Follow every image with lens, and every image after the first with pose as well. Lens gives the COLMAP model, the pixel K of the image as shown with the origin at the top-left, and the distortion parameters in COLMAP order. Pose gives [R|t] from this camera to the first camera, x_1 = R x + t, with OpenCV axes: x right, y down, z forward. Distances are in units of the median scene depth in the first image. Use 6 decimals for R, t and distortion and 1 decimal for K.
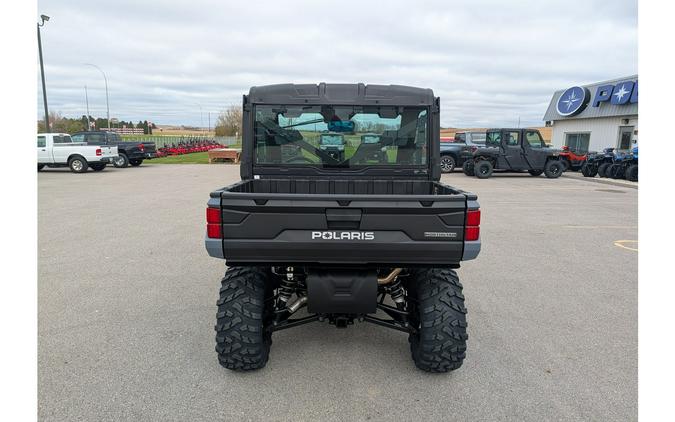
lens RADIAL K [[506.7, 0, 327.2], [0, 506.7, 211.2], [0, 0, 1]] dist [0.013753, 0.002785]
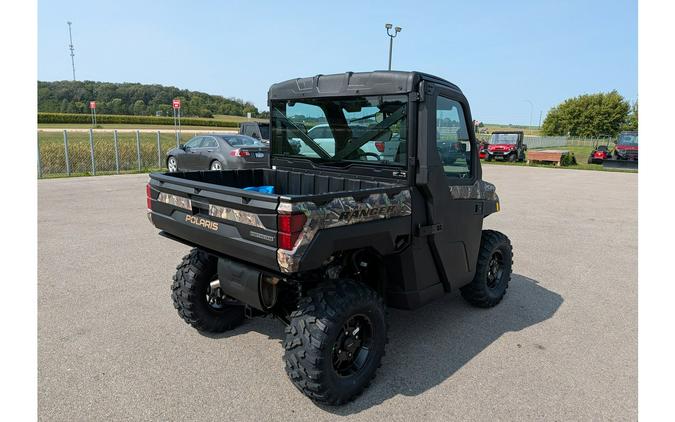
lens RADIAL K [[518.5, 0, 351.5], [0, 518.5, 211.6], [0, 0, 1]] dist [0.004983, 0.001066]
pose [[0.656690, 0.118591, -0.744778, 0.925890], [-0.121922, 0.991262, 0.050336, -0.058825], [0.744240, 0.057749, 0.665411, 0.457883]]
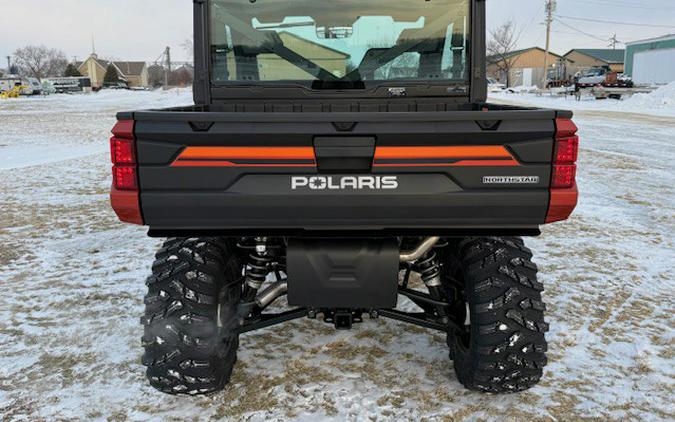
lens RADIAL K [[506.7, 0, 327.2], [0, 506.7, 211.2], [0, 0, 1]] dist [0.013753, 0.002785]
pose [[0.999871, -0.014165, -0.007506, 0.013614], [0.014793, 0.995698, 0.091473, 0.024117], [0.006178, -0.091572, 0.995779, 0.368575]]
